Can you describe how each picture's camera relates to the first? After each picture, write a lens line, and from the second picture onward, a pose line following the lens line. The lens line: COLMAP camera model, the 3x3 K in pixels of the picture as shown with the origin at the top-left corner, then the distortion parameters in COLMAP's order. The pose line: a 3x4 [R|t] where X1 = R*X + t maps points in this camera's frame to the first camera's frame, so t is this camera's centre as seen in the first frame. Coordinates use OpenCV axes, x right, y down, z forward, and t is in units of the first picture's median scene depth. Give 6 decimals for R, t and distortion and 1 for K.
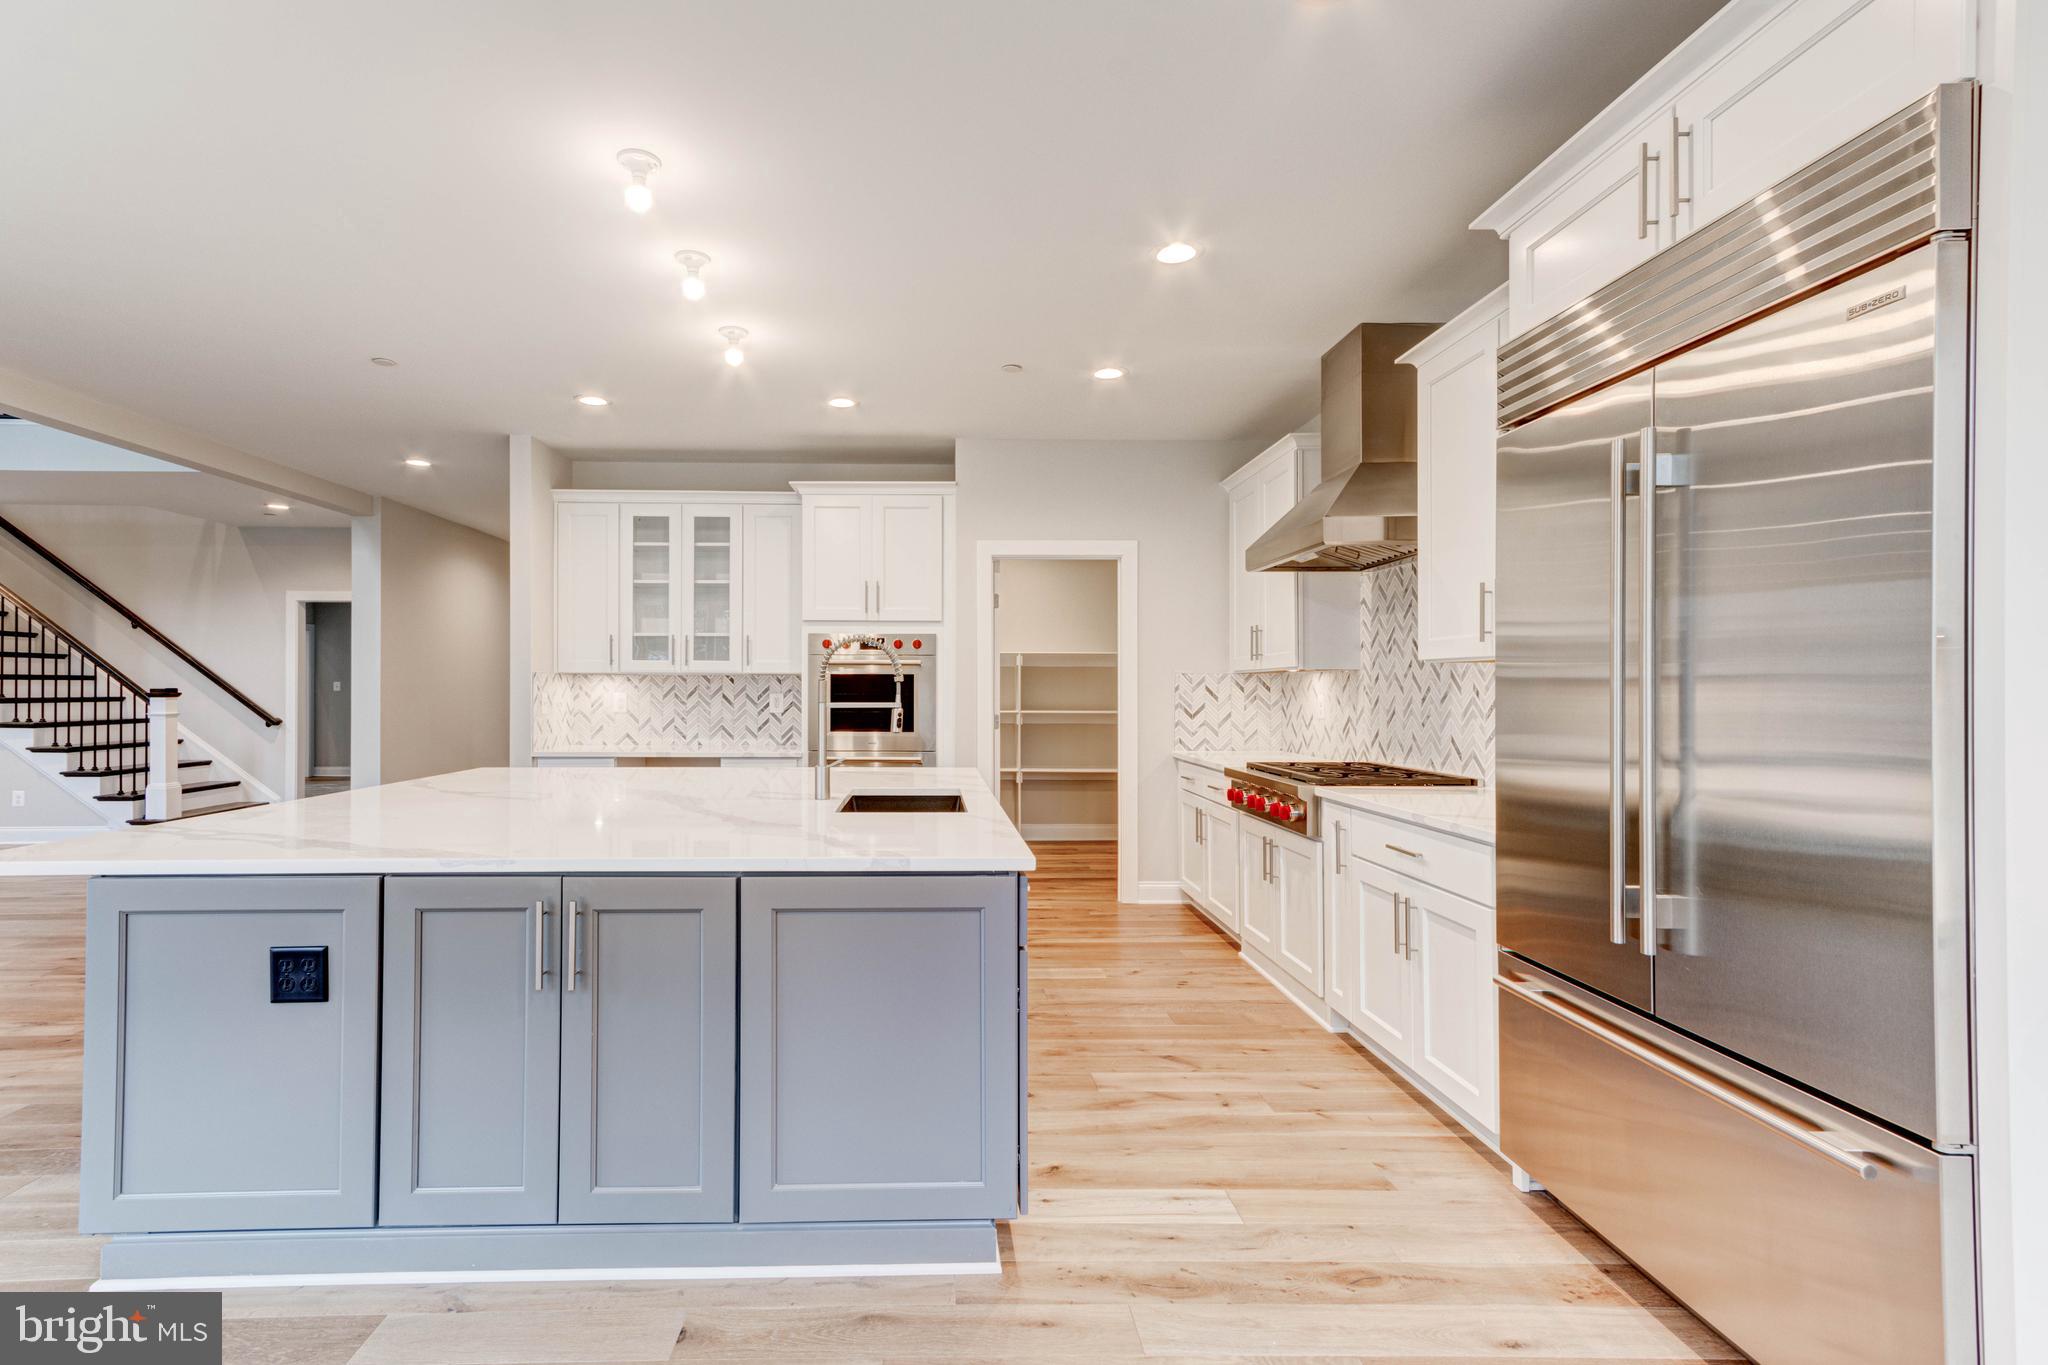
lens RADIAL K [[966.0, 0, 942.6], [0, 966.0, 683.1], [0, 0, 1]] dist [0.026748, -0.000123]
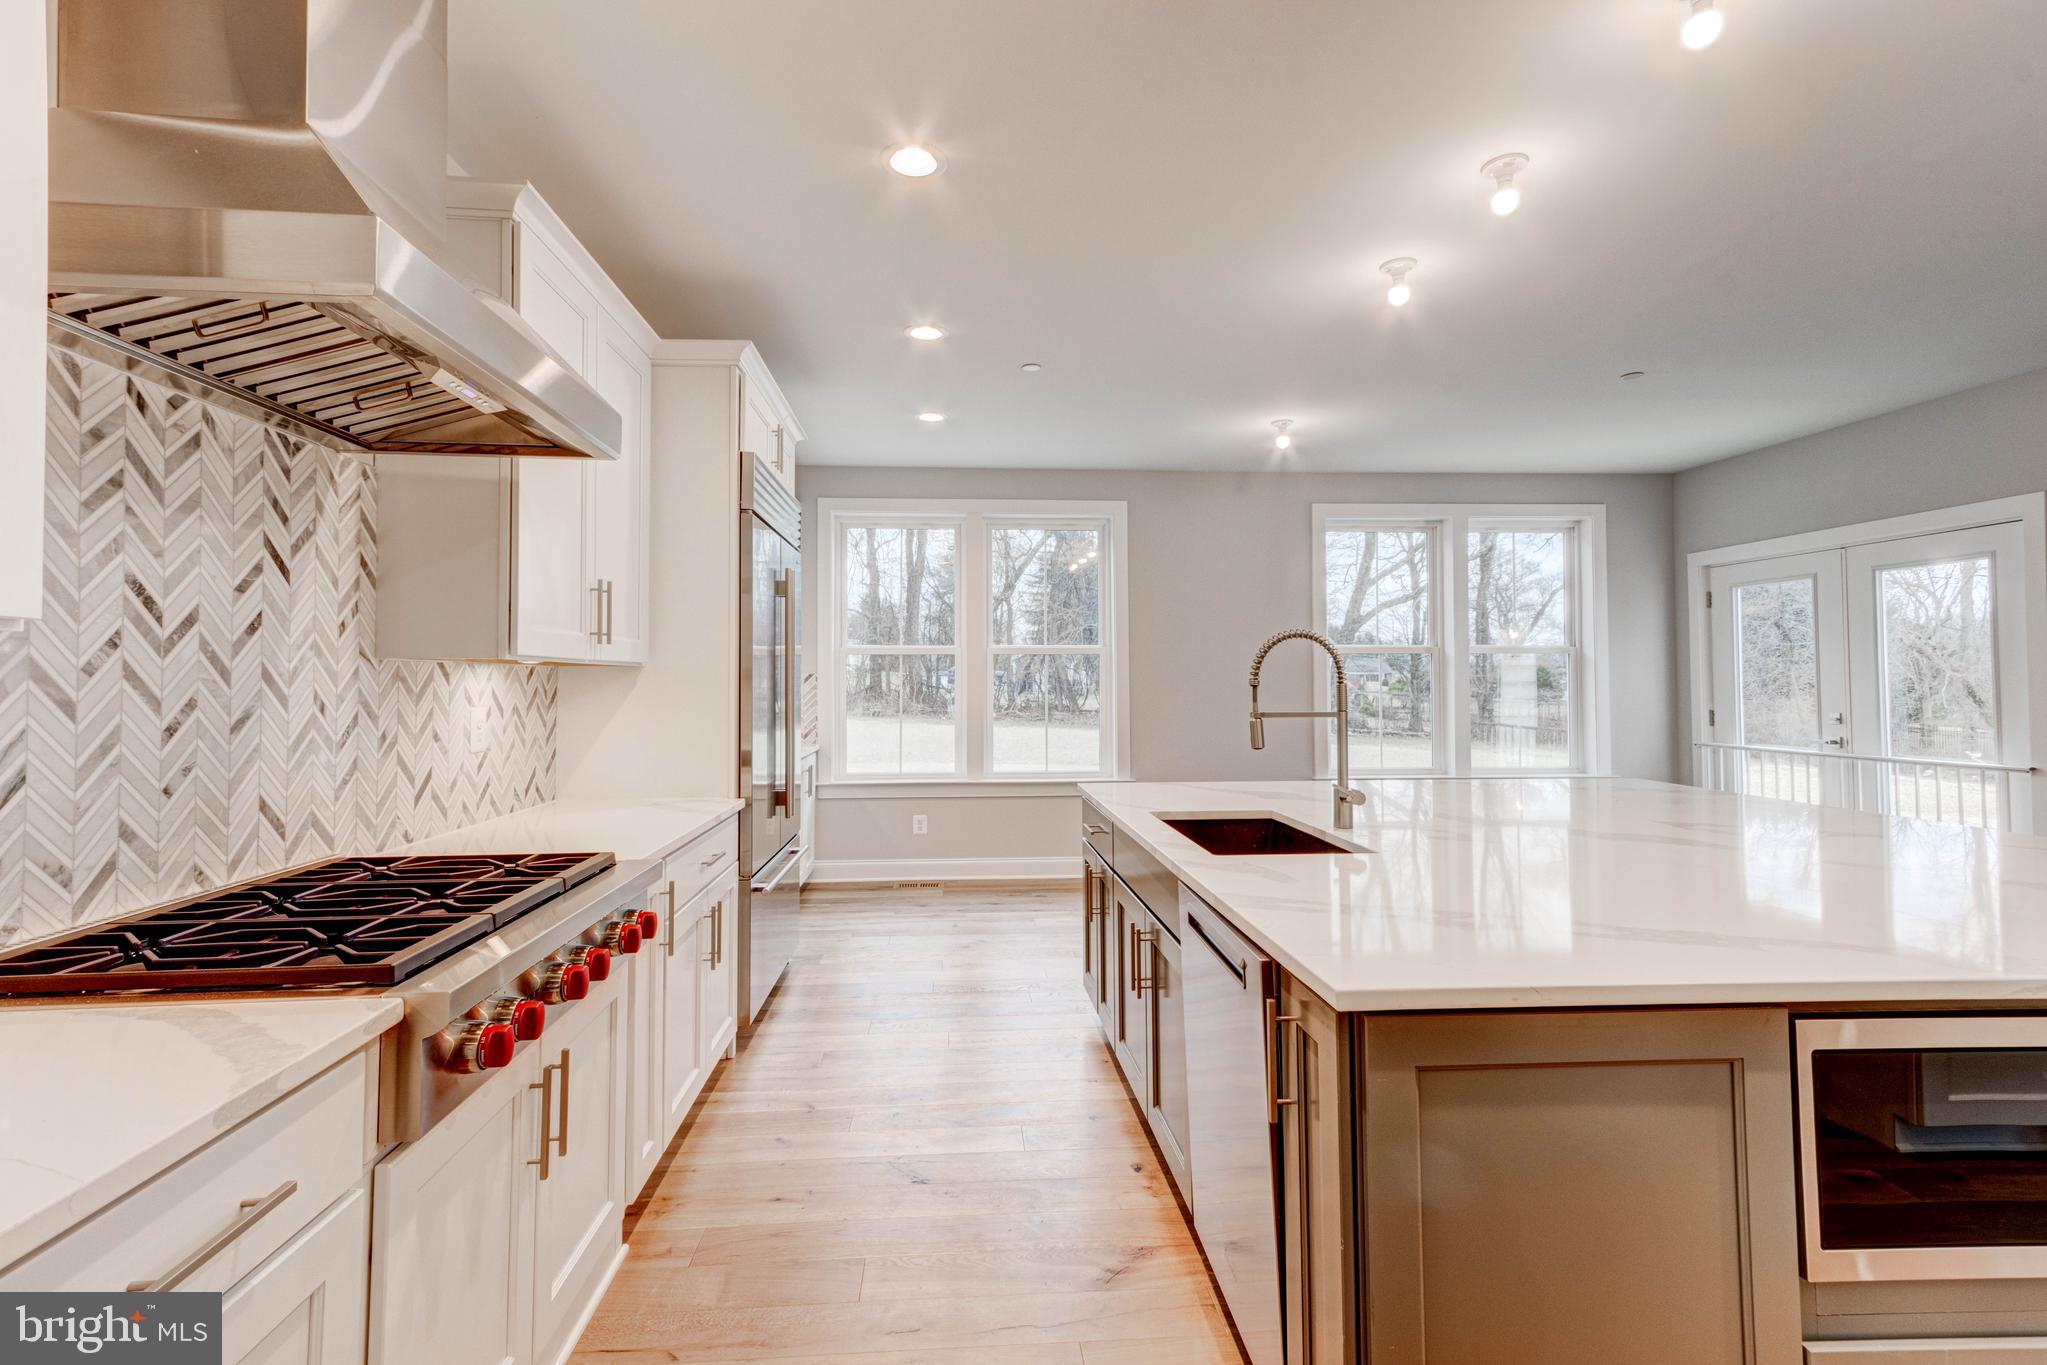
lens RADIAL K [[936.4, 0, 1010.3], [0, 936.4, 662.1], [0, 0, 1]] dist [0.027719, -0.001256]
pose [[-0.998695, -0.001481, -0.051053, 0.180133], [-0.000013, 0.999587, -0.028746, -0.000307], [0.051075, -0.028708, -0.998282, 1.595430]]
